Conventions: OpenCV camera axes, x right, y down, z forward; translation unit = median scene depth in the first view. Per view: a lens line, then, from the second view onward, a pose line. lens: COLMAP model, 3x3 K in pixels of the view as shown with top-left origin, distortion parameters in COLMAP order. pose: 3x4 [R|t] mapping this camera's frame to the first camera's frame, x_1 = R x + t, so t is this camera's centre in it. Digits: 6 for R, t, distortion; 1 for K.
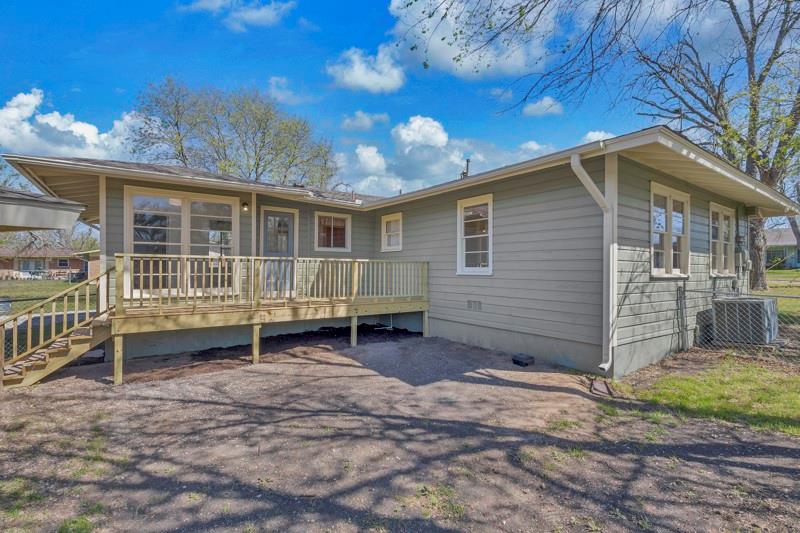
lens RADIAL K [[377.9, 0, 402.1], [0, 377.9, 268.1], [0, 0, 1]] dist [0.010758, -0.001847]
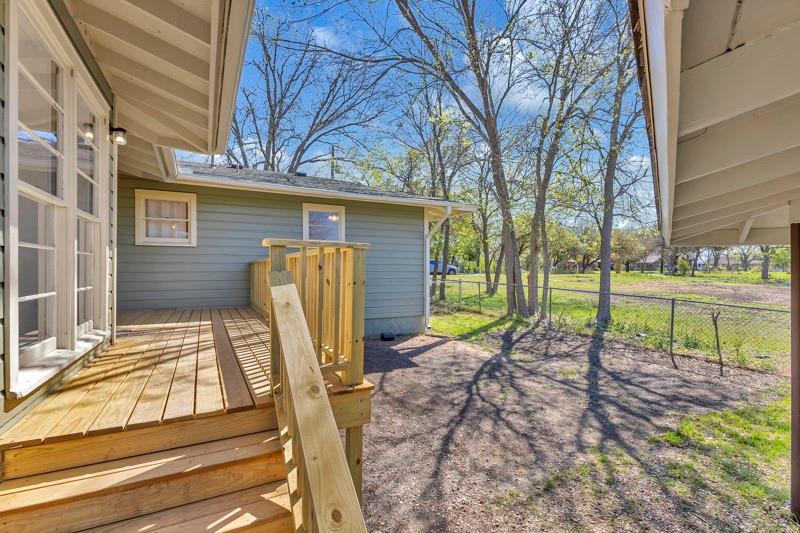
lens RADIAL K [[377.9, 0, 402.1], [0, 377.9, 266.4], [0, 0, 1]] dist [0.010758, -0.001847]
pose [[0.127386, 0.005595, 0.991837, -1.508714], [0.001934, 0.999981, -0.005890, -0.007056], [-0.991851, 0.002669, 0.127373, 1.137927]]
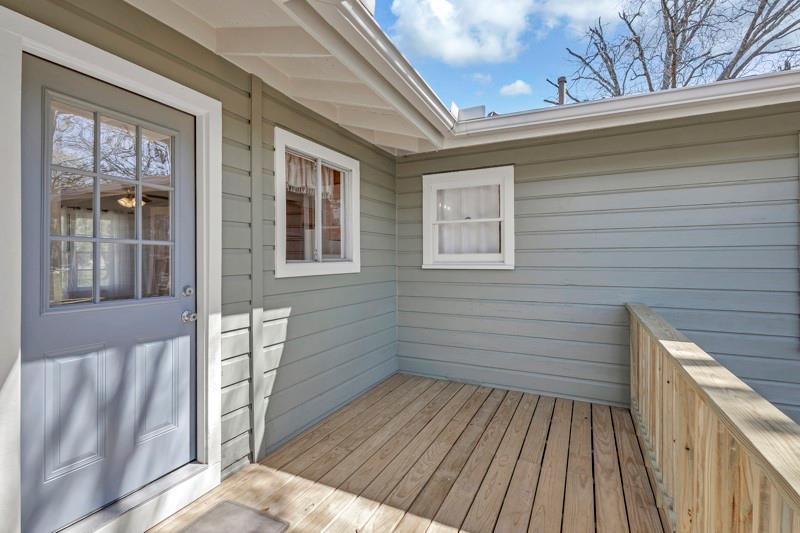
lens RADIAL K [[377.9, 0, 397.6], [0, 377.9, 255.1], [0, 0, 1]] dist [0.010758, -0.001847]
pose [[0.880096, -0.004902, 0.474770, -0.624598], [0.009729, 0.999923, -0.007709, -0.129890], [-0.474696, 0.011404, 0.880076, 1.612536]]
